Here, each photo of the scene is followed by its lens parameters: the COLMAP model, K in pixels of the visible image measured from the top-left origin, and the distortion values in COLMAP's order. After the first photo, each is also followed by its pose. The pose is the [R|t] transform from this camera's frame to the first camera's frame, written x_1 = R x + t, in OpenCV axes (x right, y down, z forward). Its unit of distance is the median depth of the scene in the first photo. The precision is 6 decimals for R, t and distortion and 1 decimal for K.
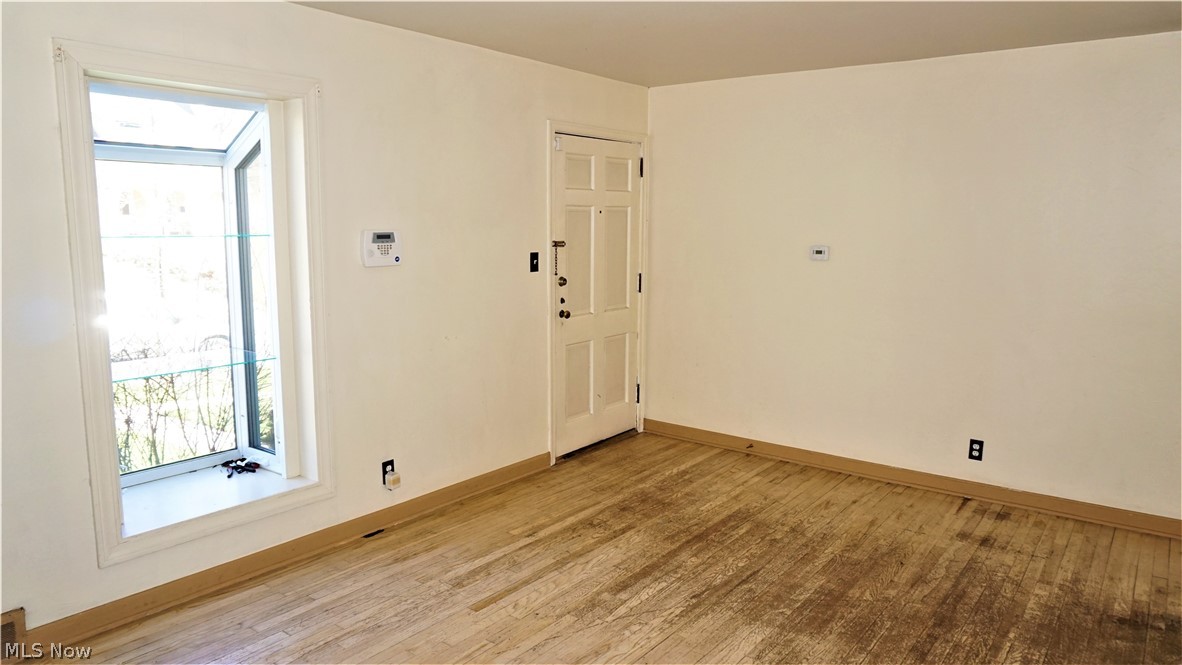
lens RADIAL K [[808.4, 0, 591.0], [0, 808.4, 332.5], [0, 0, 1]] dist [-0.041753, 0.043033]
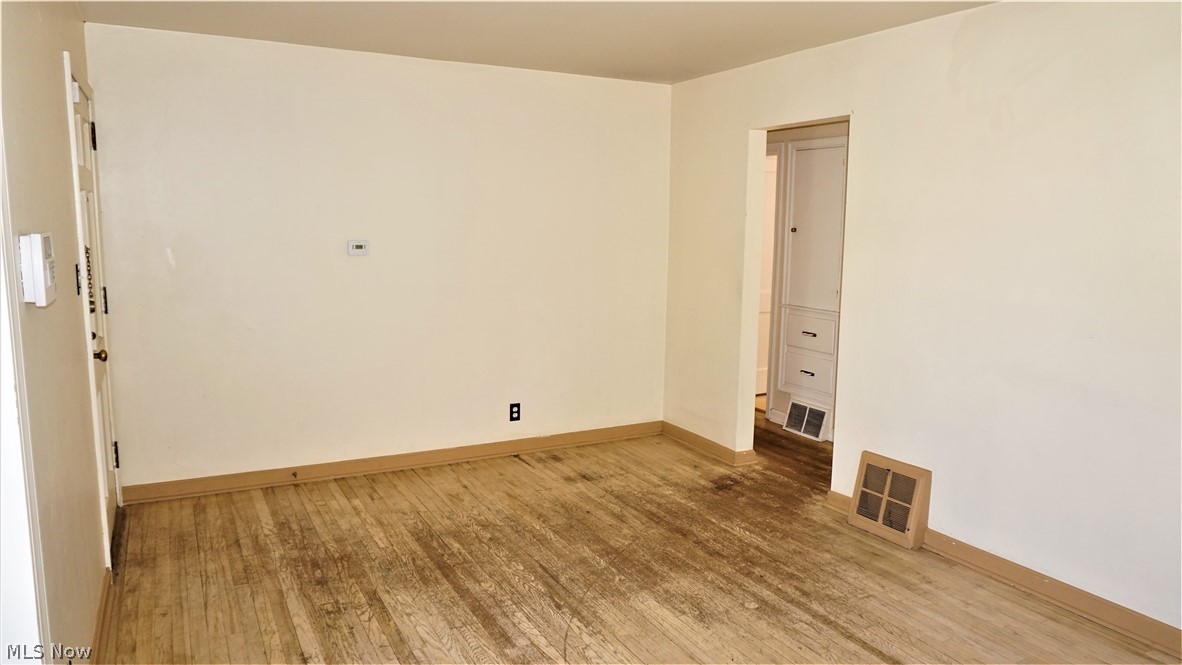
lens RADIAL K [[808.4, 0, 591.0], [0, 808.4, 332.5], [0, 0, 1]] dist [-0.041753, 0.043033]
pose [[0.381656, -0.126593, 0.915594, -0.574174], [0.112768, 0.989554, 0.089813, -0.064978], [-0.917400, 0.068972, 0.391945, 0.465553]]
